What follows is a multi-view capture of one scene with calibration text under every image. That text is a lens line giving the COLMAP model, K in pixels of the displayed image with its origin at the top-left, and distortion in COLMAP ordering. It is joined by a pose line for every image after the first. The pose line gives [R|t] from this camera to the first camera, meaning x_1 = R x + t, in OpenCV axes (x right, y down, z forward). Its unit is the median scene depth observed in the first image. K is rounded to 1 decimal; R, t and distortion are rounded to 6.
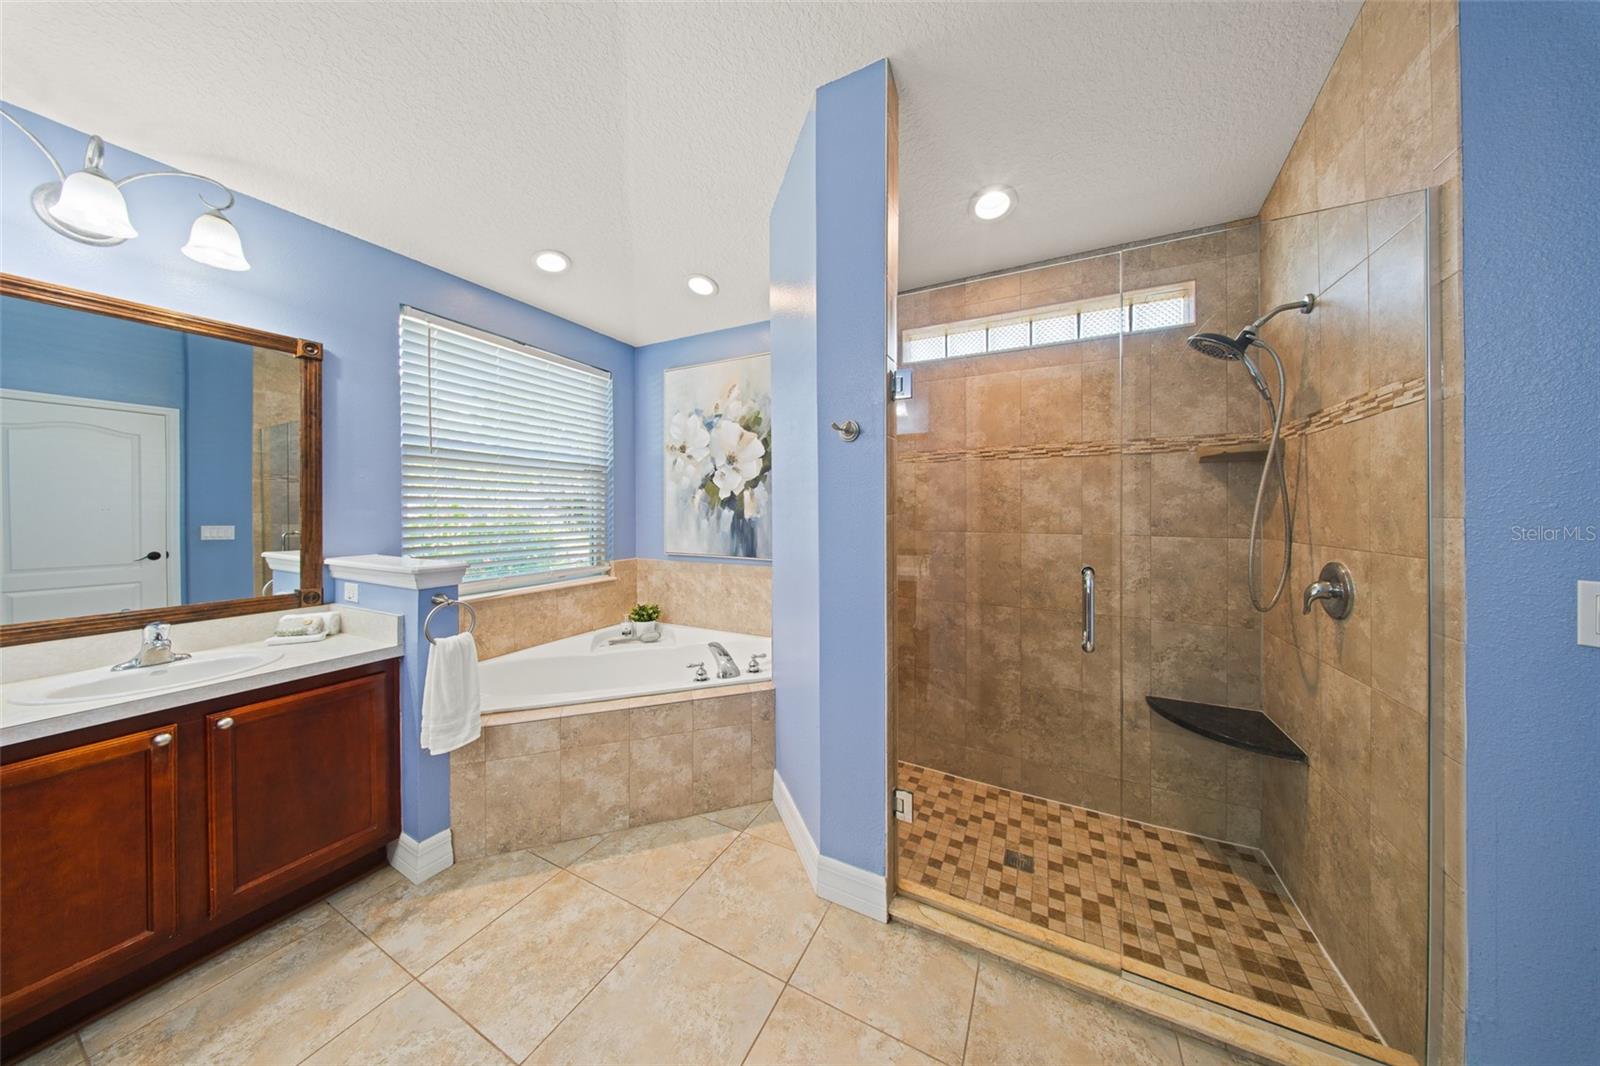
lens RADIAL K [[477.2, 0, 800.0], [0, 477.2, 514.1], [0, 0, 1]] dist [0.001629, -0.001124]
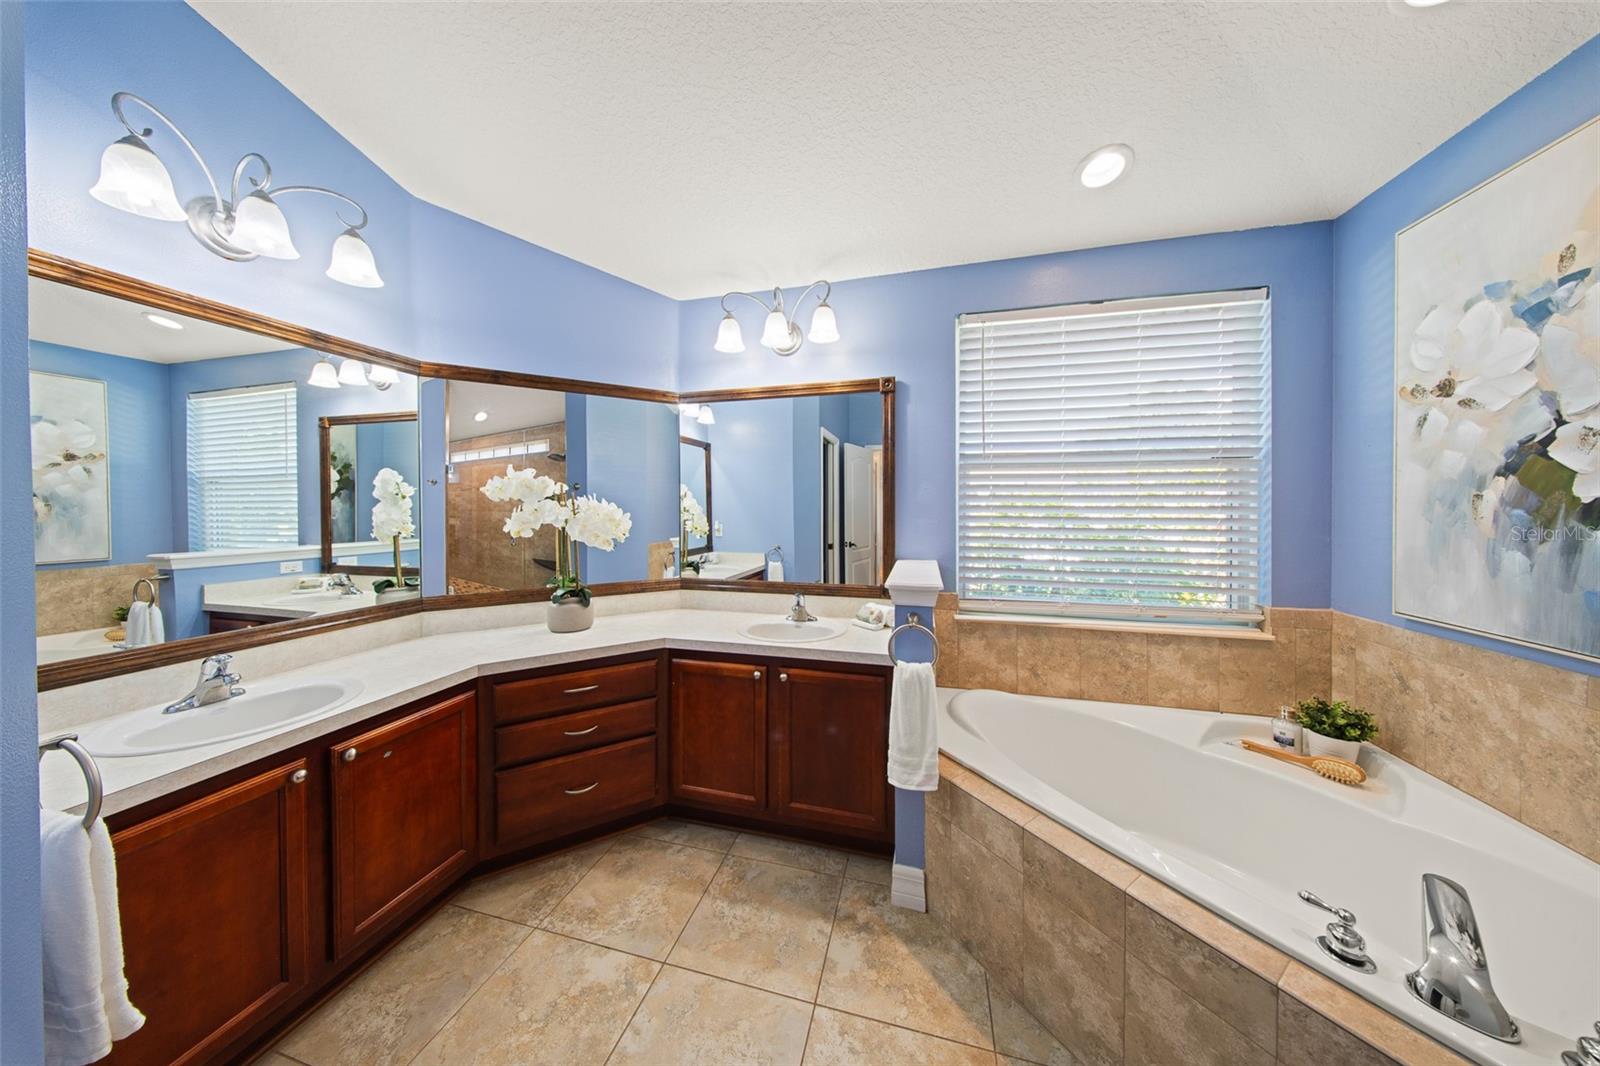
lens RADIAL K [[477.2, 0, 800.0], [0, 477.2, 514.1], [0, 0, 1]] dist [0.001629, -0.001124]
pose [[0.220678, 0.011808, -0.975275, 0.058412], [-0.009550, 0.999905, 0.009945, -0.018957], [0.975300, 0.007119, 0.220770, 0.330825]]
